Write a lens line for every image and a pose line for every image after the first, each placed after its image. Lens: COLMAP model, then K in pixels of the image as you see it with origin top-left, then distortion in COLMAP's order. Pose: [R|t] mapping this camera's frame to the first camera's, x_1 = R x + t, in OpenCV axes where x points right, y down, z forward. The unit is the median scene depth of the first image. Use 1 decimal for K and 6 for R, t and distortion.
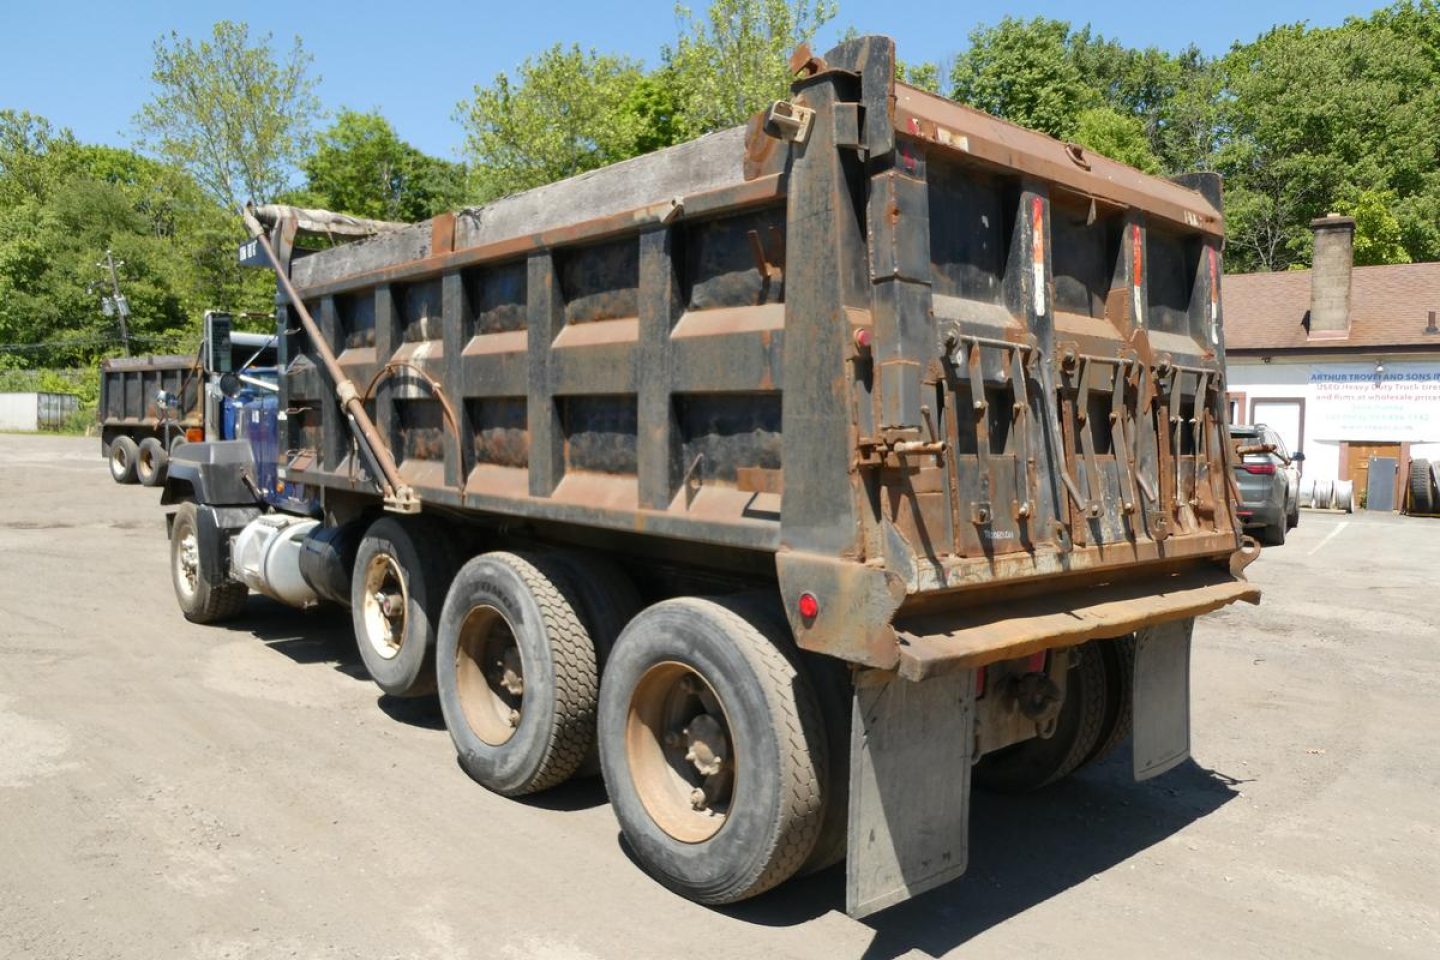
lens RADIAL K [[1025.7, 0, 718.0], [0, 1025.7, 479.8], [0, 0, 1]] dist [-0.002529, 0.031371]
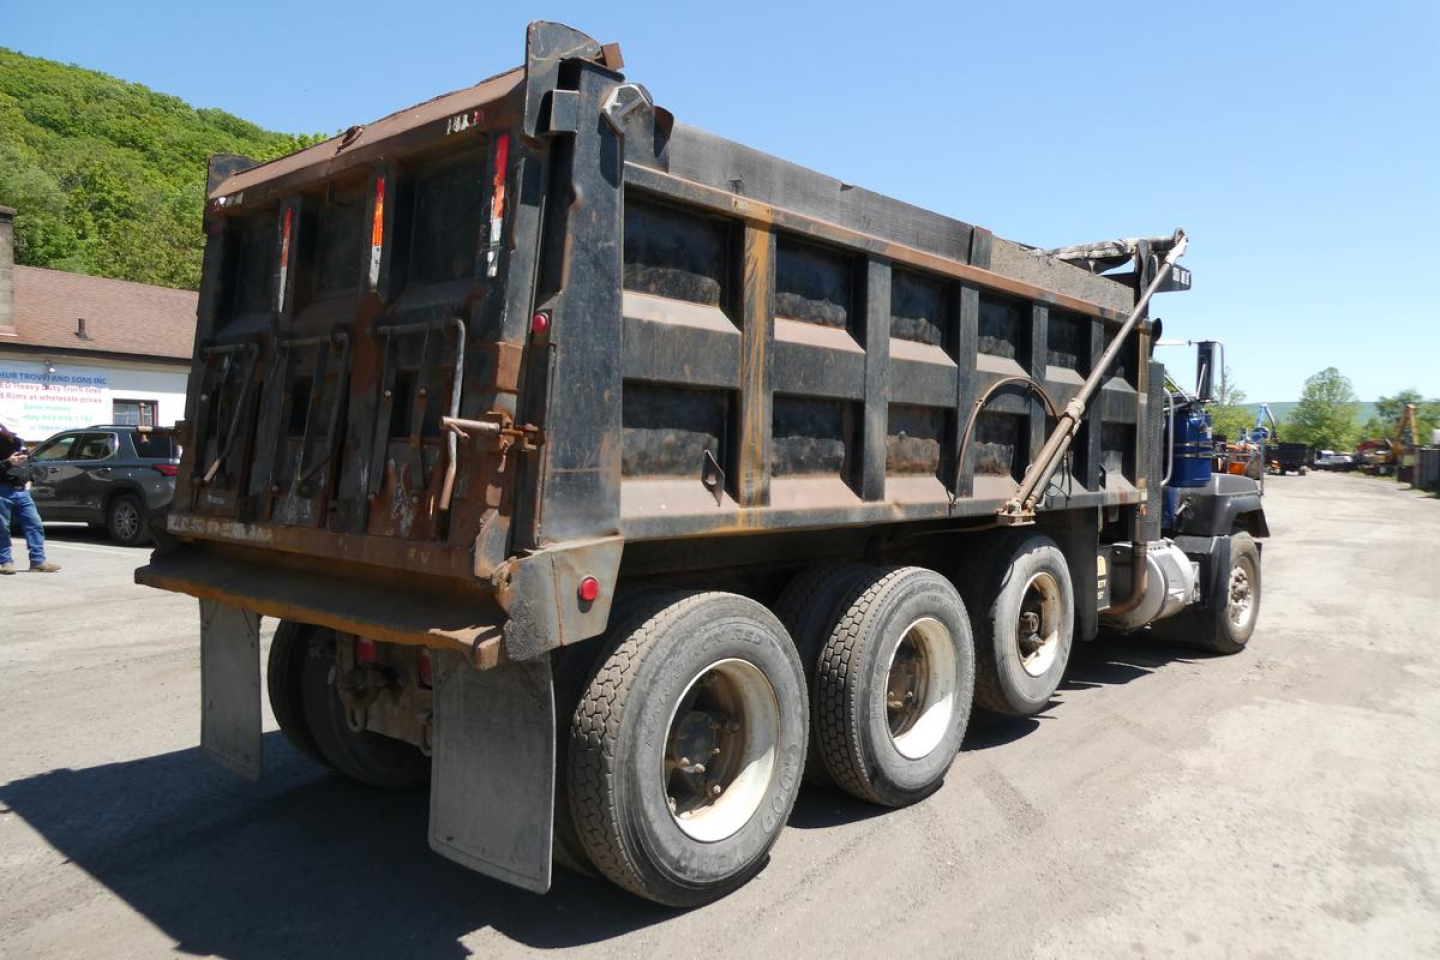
lens RADIAL K [[1026.1, 0, 723.5], [0, 1026.1, 472.0], [0, 0, 1]] dist [0.018876, 0.004055]
pose [[-0.135815, -0.041257, 0.989875, -0.146509], [0.036634, 0.998240, 0.046632, -0.009212], [-0.990057, 0.042596, -0.134064, 0.146743]]
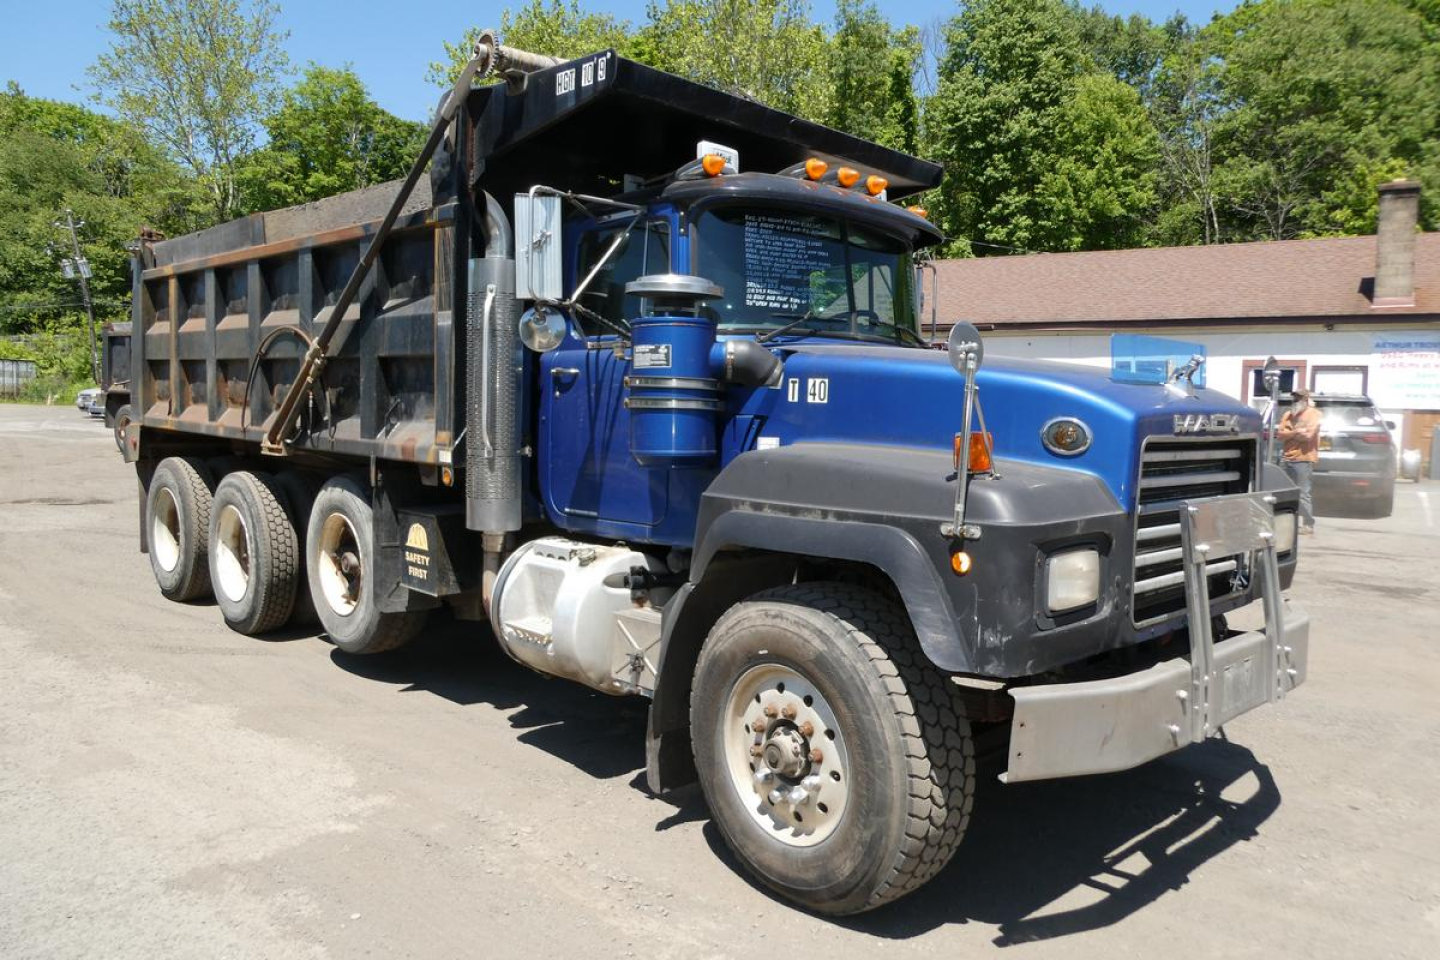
lens RADIAL K [[1026.1, 0, 723.5], [0, 1026.1, 472.0], [0, 0, 1]] dist [0.018876, 0.004055]
pose [[0.999086, -0.002534, 0.042672, -0.028064], [0.001580, 0.999748, 0.022389, -0.000566], [-0.042718, -0.022301, 0.998838, 0.011521]]
